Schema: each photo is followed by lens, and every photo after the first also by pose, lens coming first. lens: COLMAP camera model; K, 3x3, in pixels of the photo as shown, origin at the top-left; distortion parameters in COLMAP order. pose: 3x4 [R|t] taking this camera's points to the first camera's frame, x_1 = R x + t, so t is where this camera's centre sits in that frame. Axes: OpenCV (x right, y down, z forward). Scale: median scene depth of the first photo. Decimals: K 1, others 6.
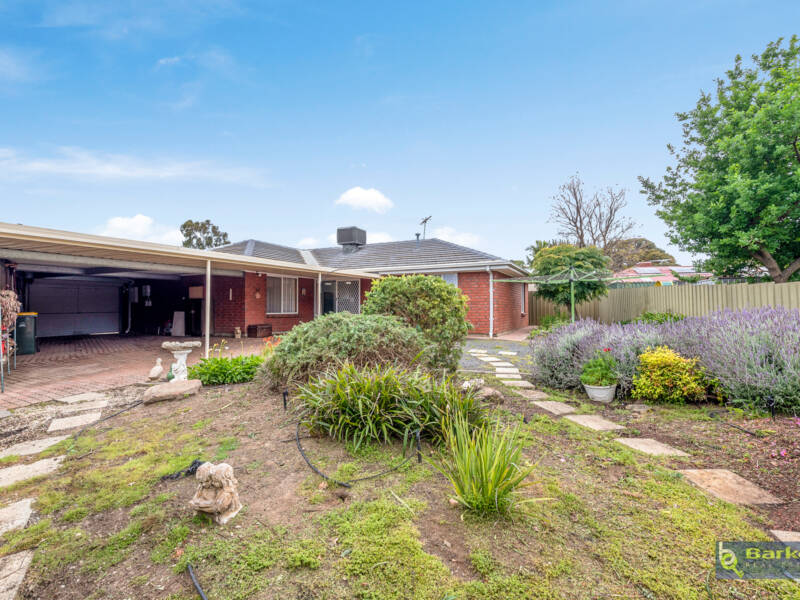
lens RADIAL K [[386.6, 0, 399.3], [0, 386.6, 298.4], [0, 0, 1]] dist [-0.001788, -0.000949]
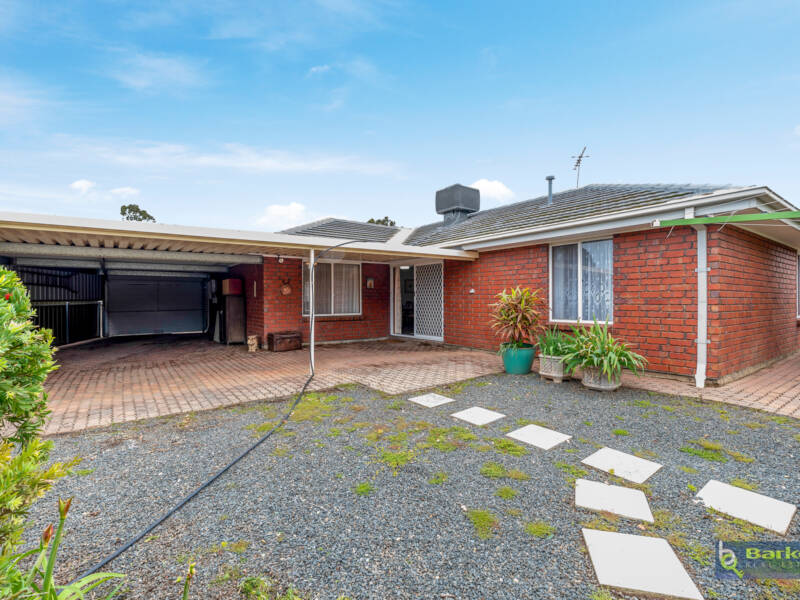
lens RADIAL K [[386.6, 0, 402.4], [0, 386.6, 298.8], [0, 0, 1]] dist [-0.001788, -0.000949]
pose [[0.889951, -0.002355, -0.456050, 0.135975], [0.013422, 0.999689, 0.021030, -0.003698], [0.455858, -0.024837, 0.889706, 0.470888]]
